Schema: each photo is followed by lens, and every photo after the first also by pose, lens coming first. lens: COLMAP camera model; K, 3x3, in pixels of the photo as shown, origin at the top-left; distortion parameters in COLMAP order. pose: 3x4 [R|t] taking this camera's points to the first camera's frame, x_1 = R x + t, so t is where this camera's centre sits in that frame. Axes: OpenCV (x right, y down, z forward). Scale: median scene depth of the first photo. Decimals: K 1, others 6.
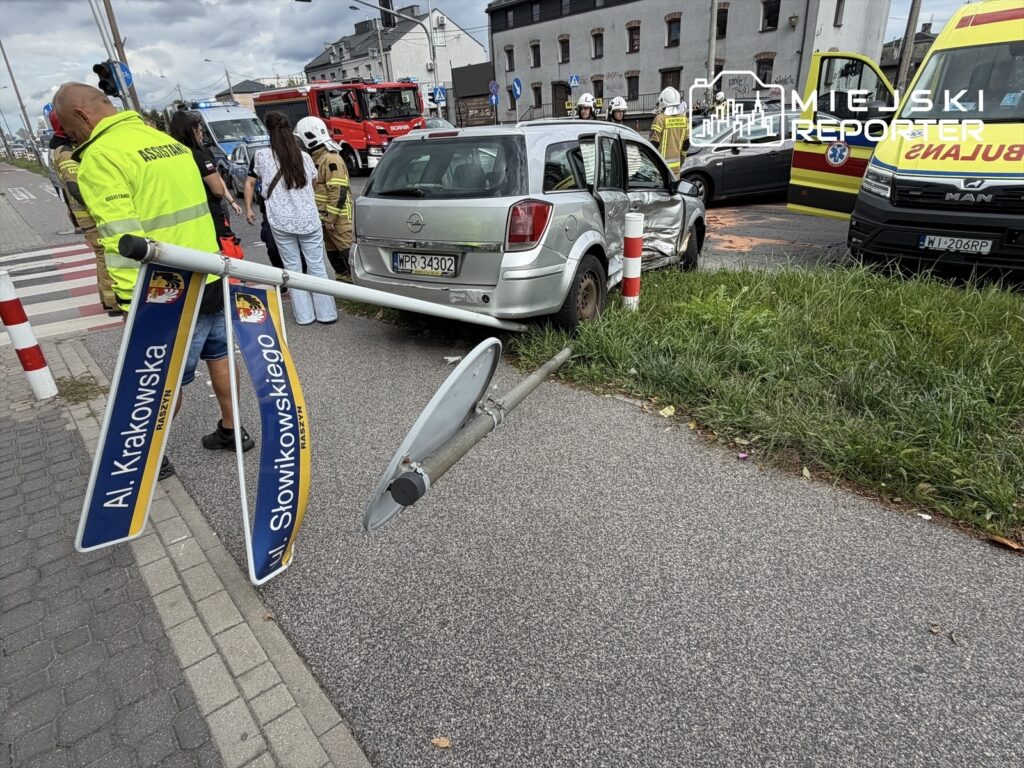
lens RADIAL K [[575.0, 0, 512.0], [0, 575.0, 384.0], [0, 0, 1]] dist [-0.003666, -0.000230]
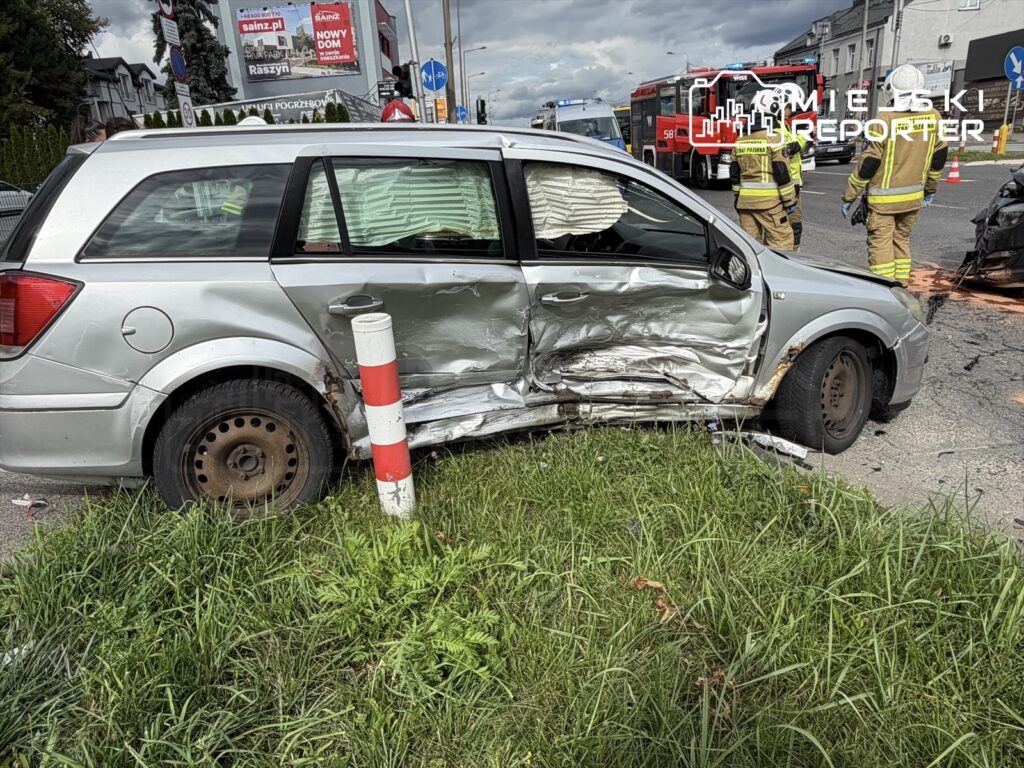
lens RADIAL K [[709.7, 0, 512.0], [0, 709.7, 384.0], [0, 0, 1]] dist [-0.004401, -0.002343]
pose [[0.773662, 0.209201, -0.598065, 0.605565], [-0.250071, 0.968109, 0.015148, -0.255977], [0.582162, 0.137839, 0.801304, 0.555933]]
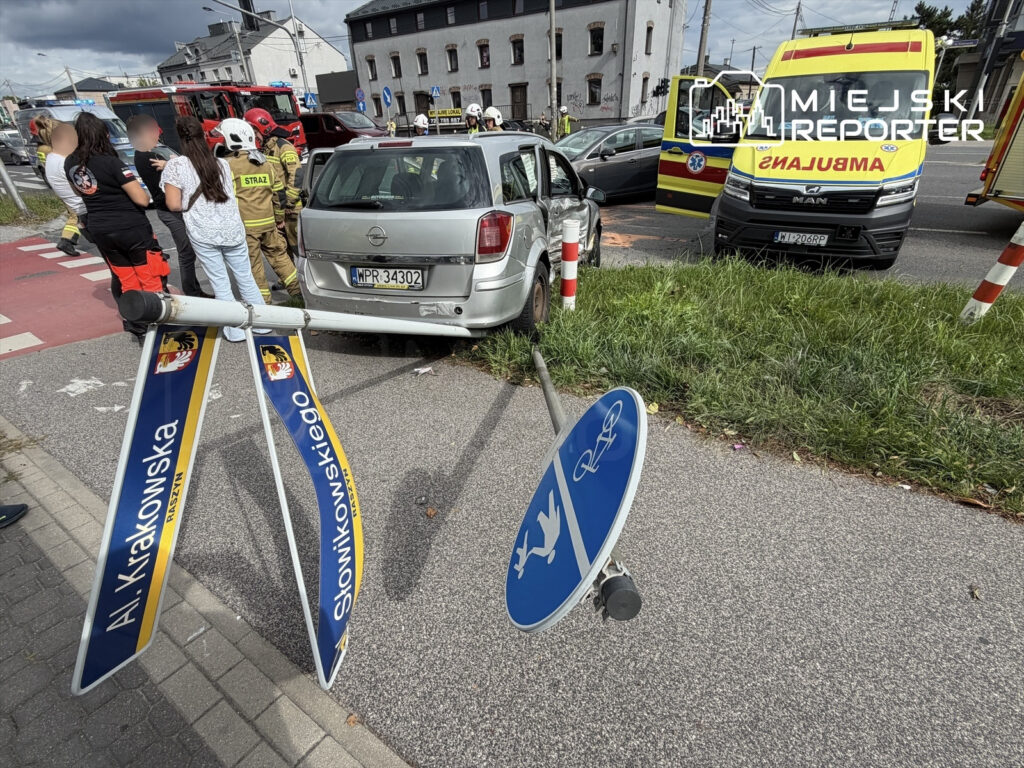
lens RADIAL K [[491.9, 0, 512.0], [0, 491.9, 384.0], [0, 0, 1]] dist [-0.003485, 0.000345]
pose [[0.969382, -0.094627, 0.226591, -0.124464], [0.083059, 0.994732, 0.060074, -0.048807], [-0.231082, -0.039414, 0.972136, 0.098996]]
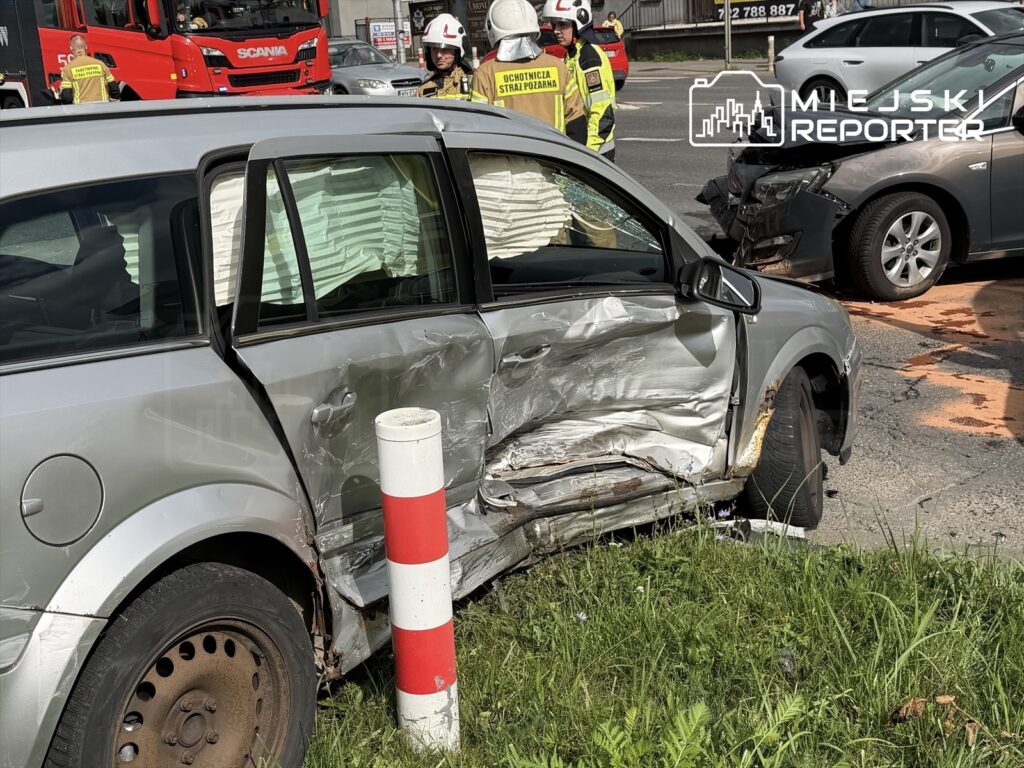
lens RADIAL K [[1378.6, 0, 534.6], [0, 1378.6, 363.0], [0, 0, 1]] dist [0.132235, -0.017115]
pose [[0.997481, 0.018084, -0.068597, 0.294730], [-0.030804, 0.981458, -0.189185, -0.176716], [0.063904, 0.190821, 0.979543, 0.300409]]
